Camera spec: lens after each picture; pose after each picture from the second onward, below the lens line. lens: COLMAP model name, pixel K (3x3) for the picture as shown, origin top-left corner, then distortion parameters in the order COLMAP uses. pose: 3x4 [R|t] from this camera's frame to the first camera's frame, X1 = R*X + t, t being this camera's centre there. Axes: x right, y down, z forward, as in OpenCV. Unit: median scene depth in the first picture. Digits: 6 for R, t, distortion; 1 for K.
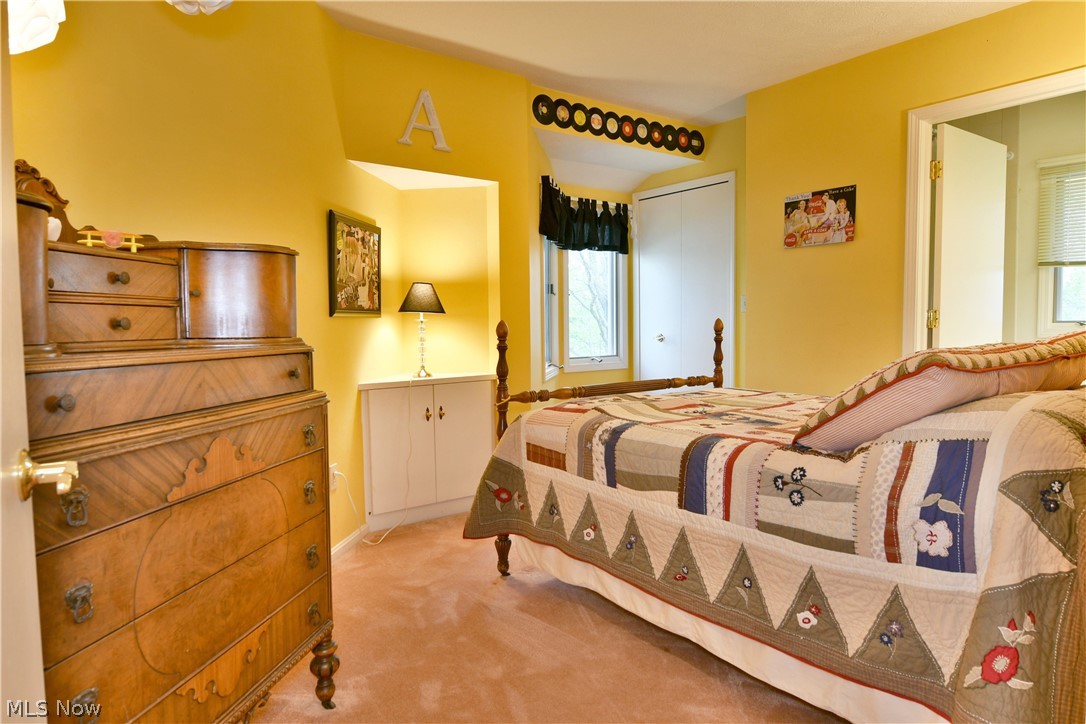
lens RADIAL K [[656.8, 0, 542.9], [0, 656.8, 354.2], [0, 0, 1]] dist [-0.013112, -0.002300]
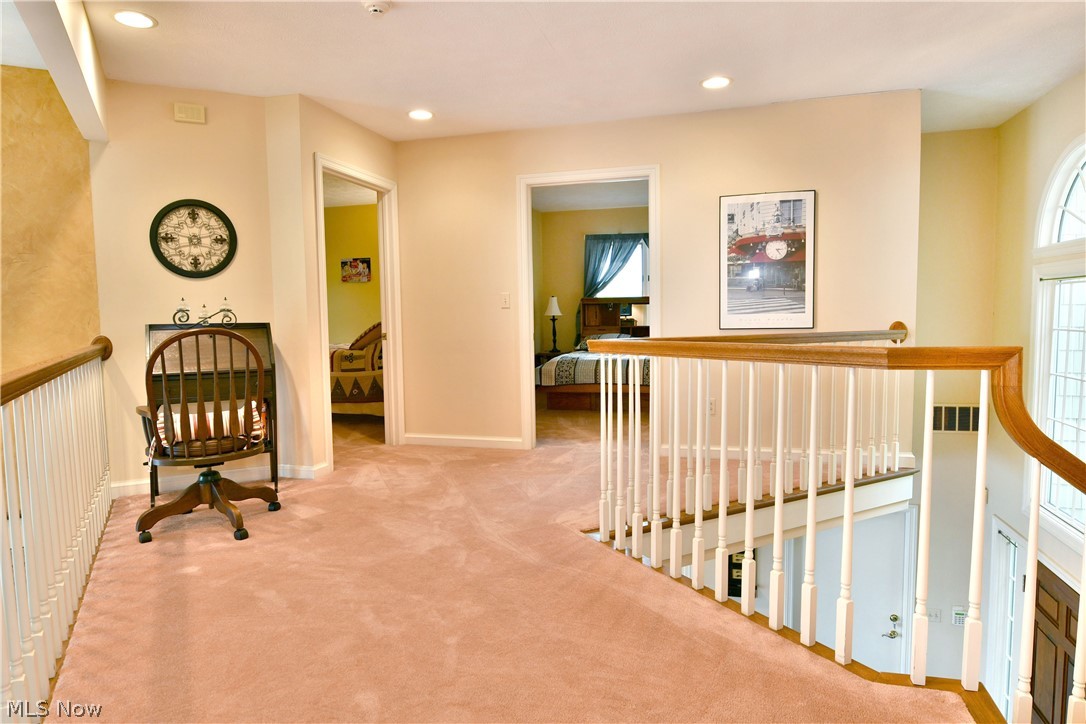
lens RADIAL K [[731.2, 0, 543.0], [0, 731.2, 362.0], [0, 0, 1]] dist [-0.006204, -0.001091]
pose [[0.808524, -0.047331, 0.586556, -1.133993], [0.041731, 0.998862, 0.023078, 0.163125], [-0.586981, 0.005819, 0.809580, -2.916220]]
